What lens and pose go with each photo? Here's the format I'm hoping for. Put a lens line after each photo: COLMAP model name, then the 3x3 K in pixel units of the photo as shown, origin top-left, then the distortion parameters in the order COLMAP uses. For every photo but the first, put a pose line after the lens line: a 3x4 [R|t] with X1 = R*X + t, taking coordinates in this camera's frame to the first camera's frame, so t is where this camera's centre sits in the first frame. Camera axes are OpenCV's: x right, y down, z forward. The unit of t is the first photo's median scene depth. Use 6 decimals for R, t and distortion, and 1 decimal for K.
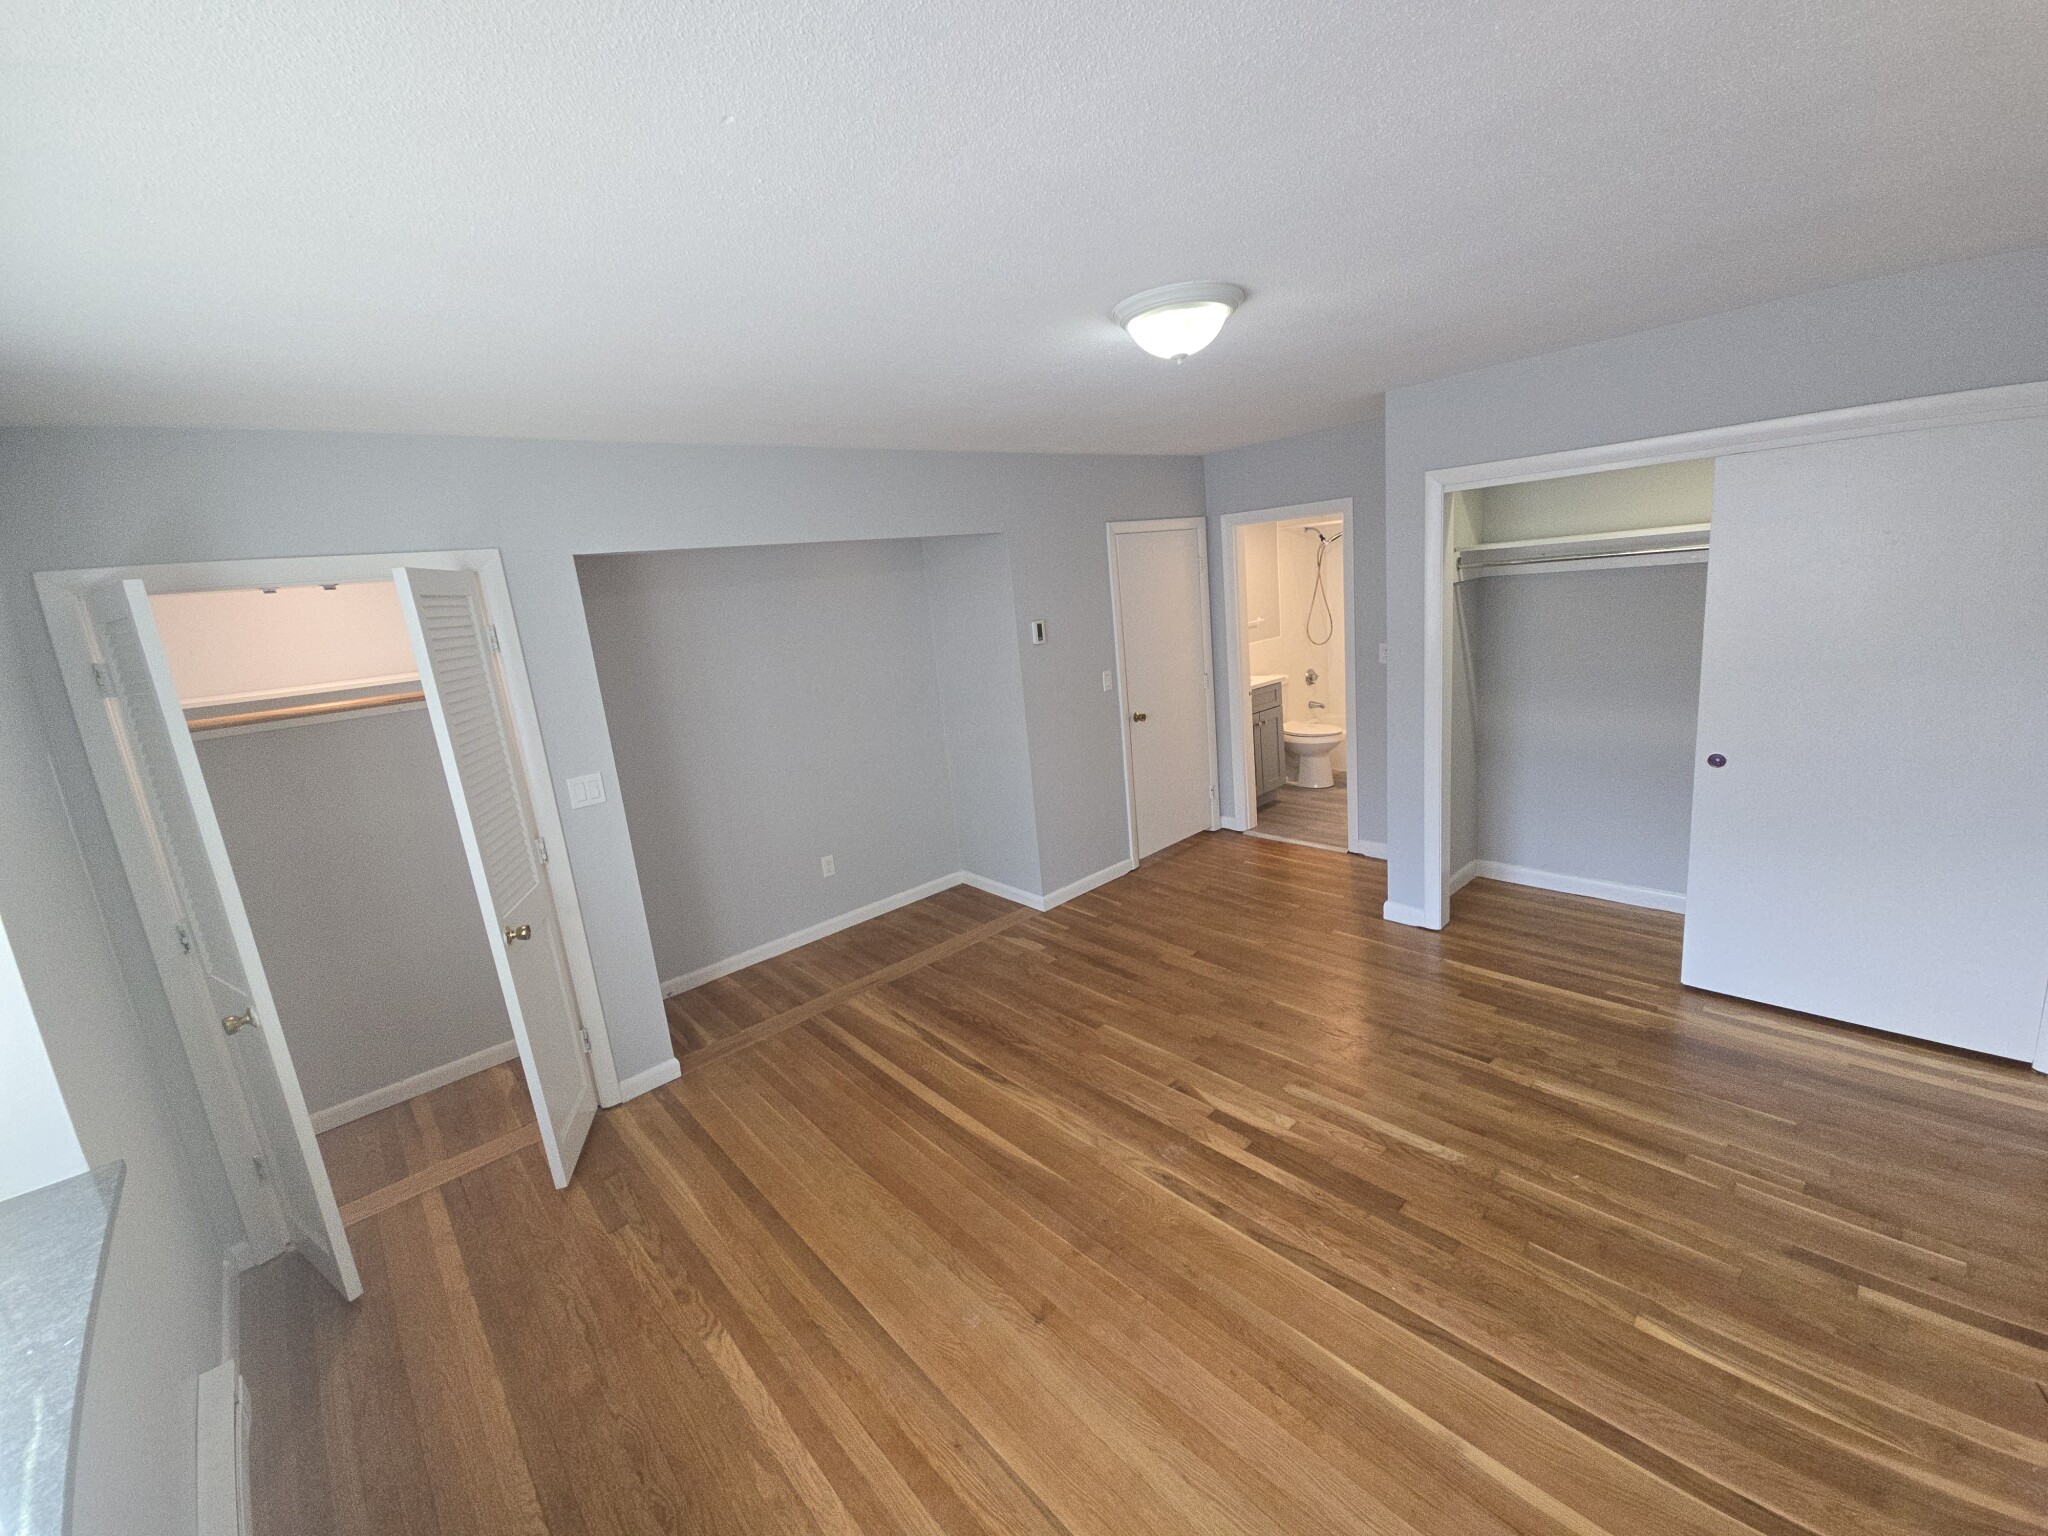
lens RADIAL K [[835.0, 0, 1027.8], [0, 835.0, 771.5], [0, 0, 1]] dist [0.017954, -0.012169]
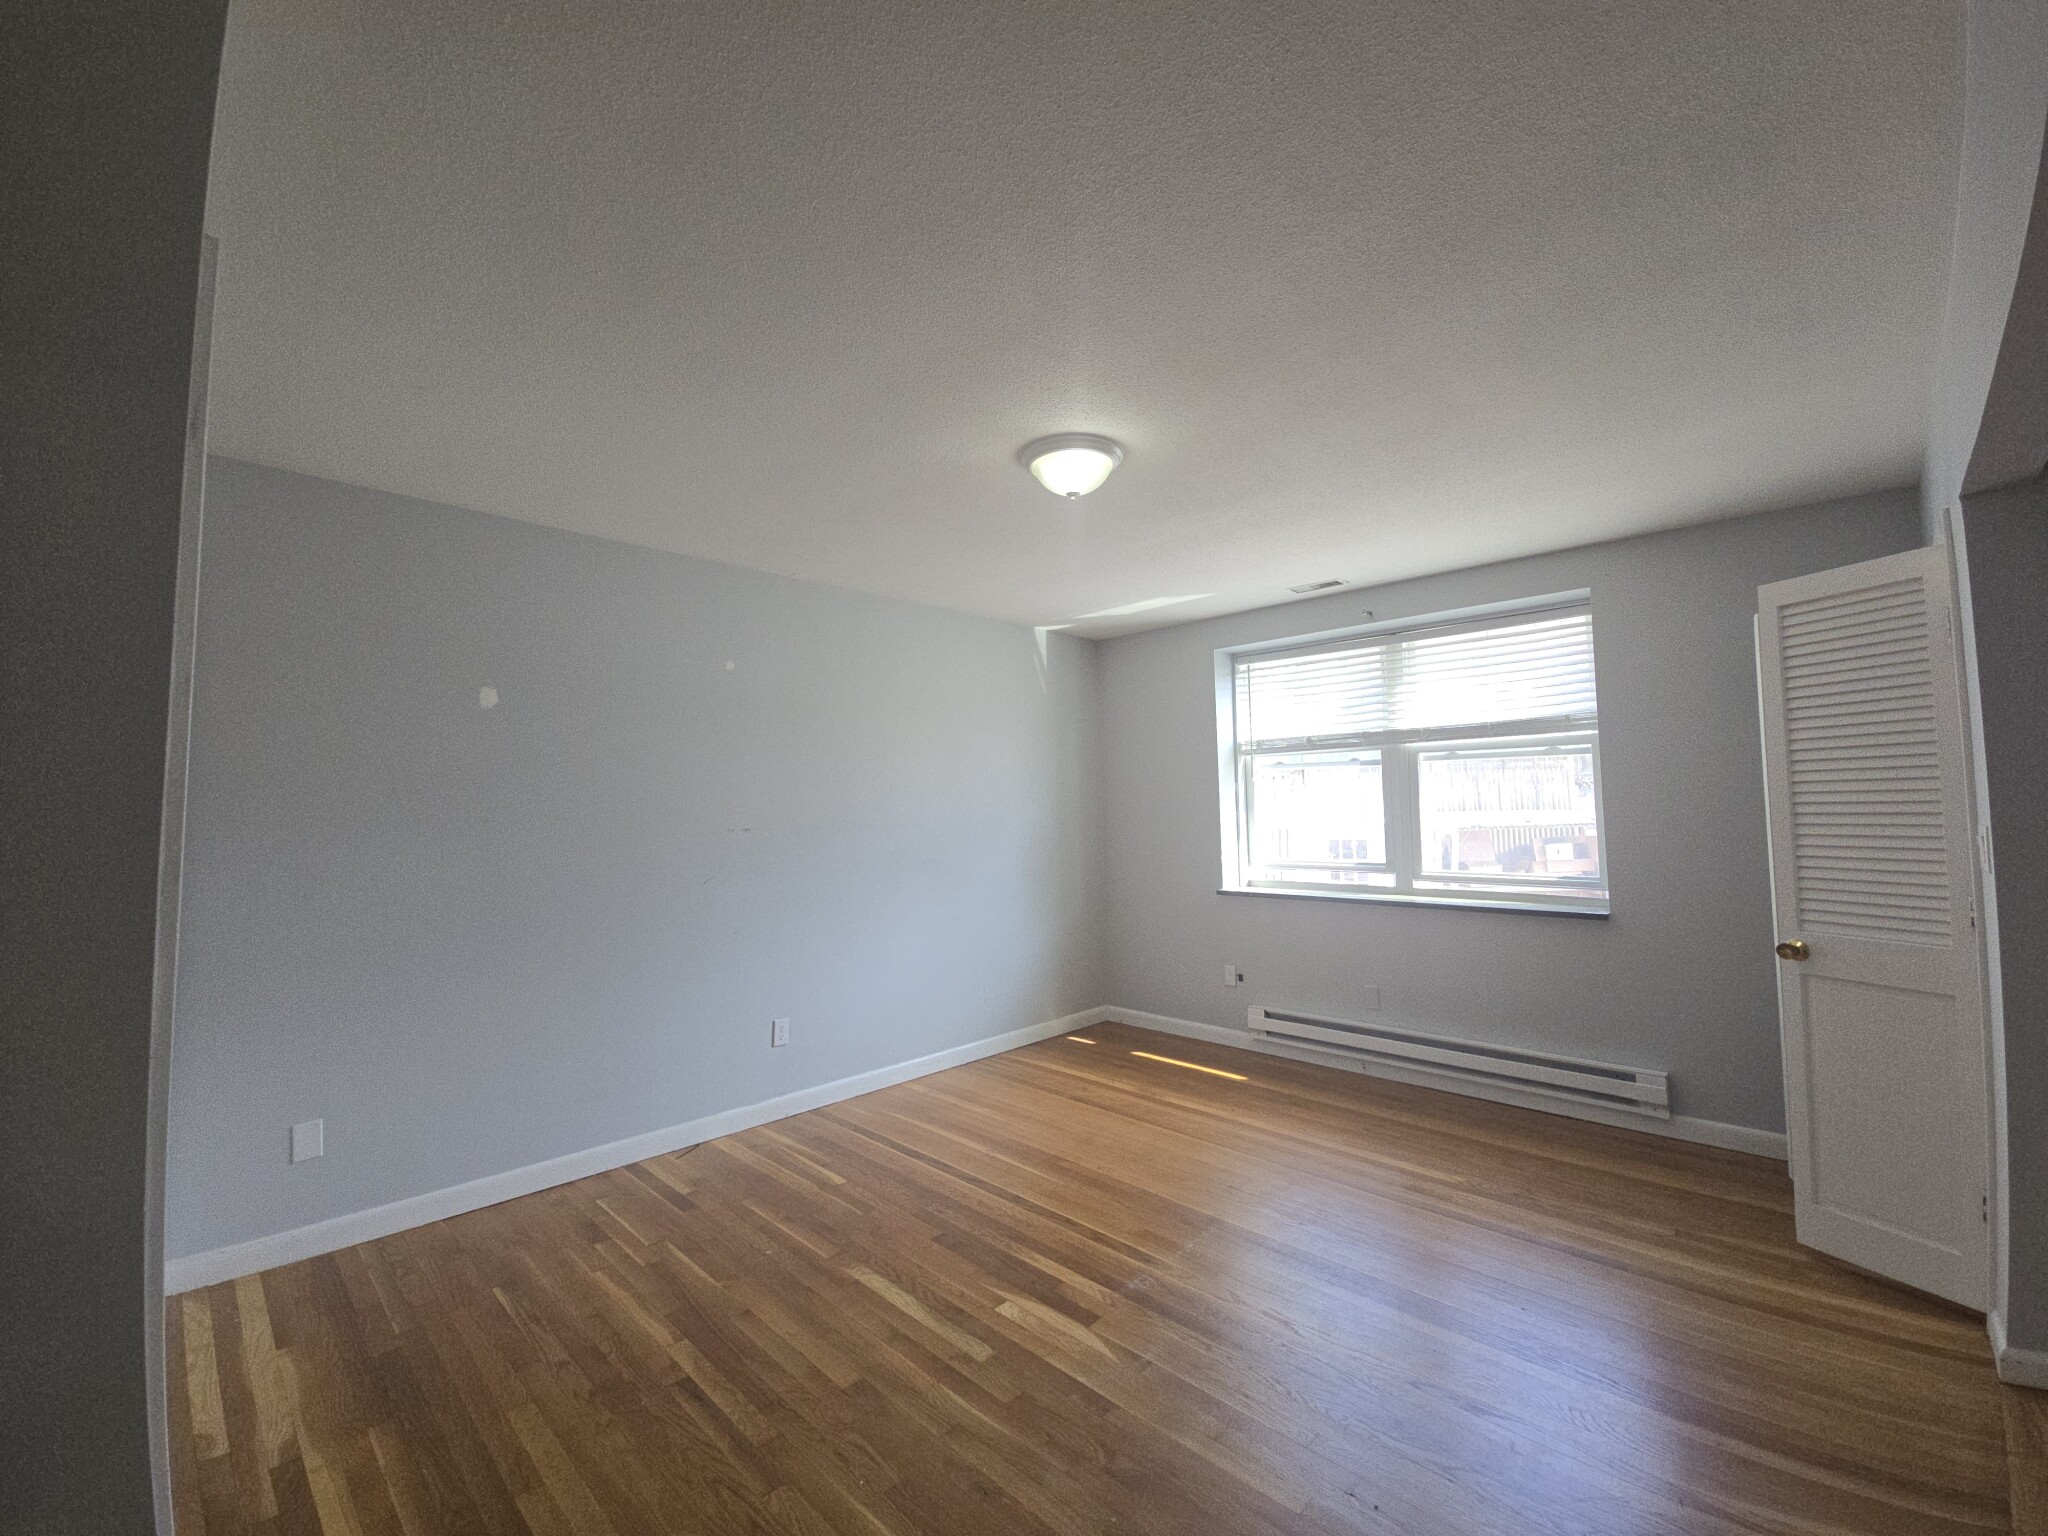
lens RADIAL K [[835.0, 0, 1027.8], [0, 835.0, 771.5], [0, 0, 1]] dist [0.017954, -0.012169]
pose [[-0.990245, 0.126695, -0.057996, 0.282026], [0.112514, 0.972582, 0.203531, -0.270982], [0.082192, 0.195020, -0.977349, 1.788795]]
